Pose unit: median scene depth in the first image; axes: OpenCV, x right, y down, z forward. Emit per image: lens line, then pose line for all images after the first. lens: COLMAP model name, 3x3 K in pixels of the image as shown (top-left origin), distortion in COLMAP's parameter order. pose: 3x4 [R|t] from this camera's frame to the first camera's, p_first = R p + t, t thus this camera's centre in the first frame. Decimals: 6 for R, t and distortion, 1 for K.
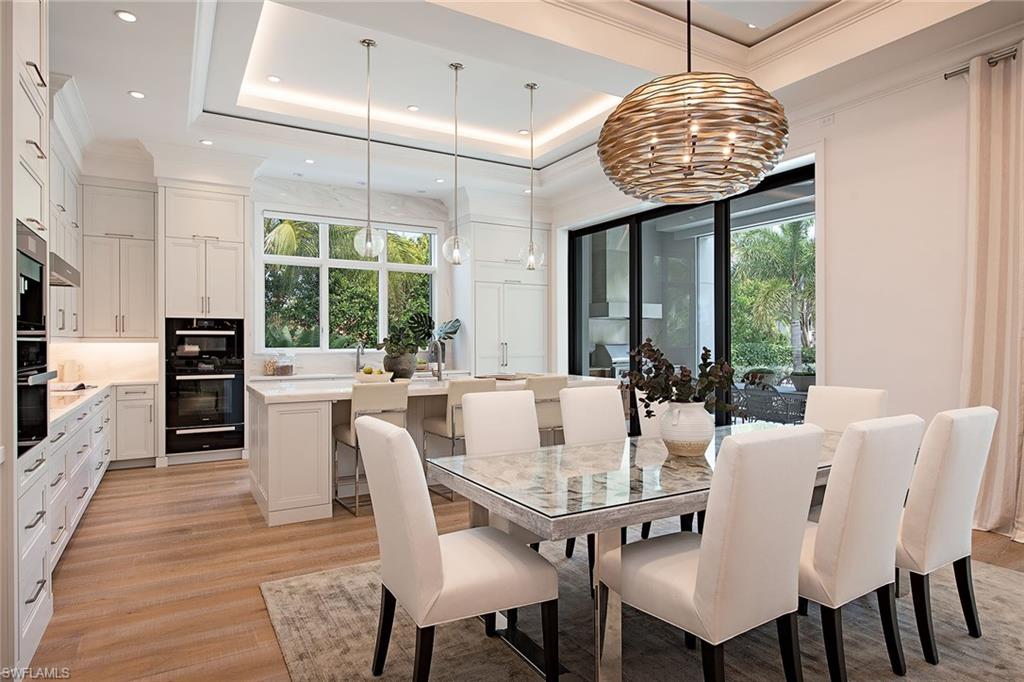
lens RADIAL K [[570.8, 0, 507.5], [0, 570.8, 346.1], [0, 0, 1]] dist [0.003808, 0.000345]
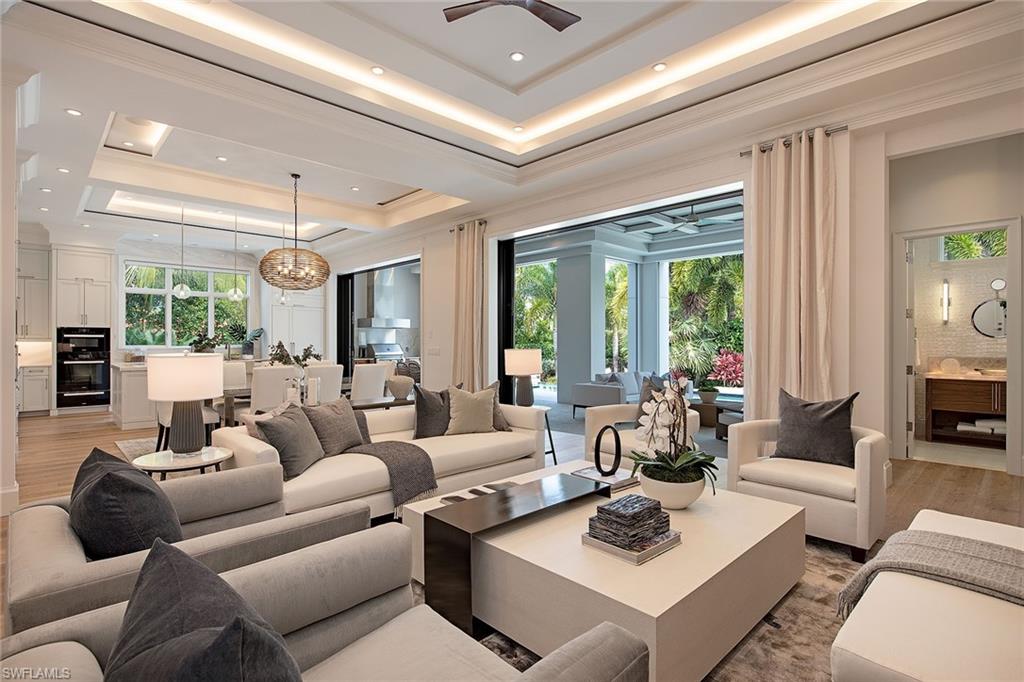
lens RADIAL K [[496.1, 0, 514.3], [0, 496.1, 344.5], [0, 0, 1]] dist [-0.003065, -0.002111]
pose [[0.970678, 0.002522, 0.240372, 0.346732], [-0.001038, 0.999980, -0.006299, 0.009605], [-0.240383, 0.005864, 0.970660, -0.708710]]
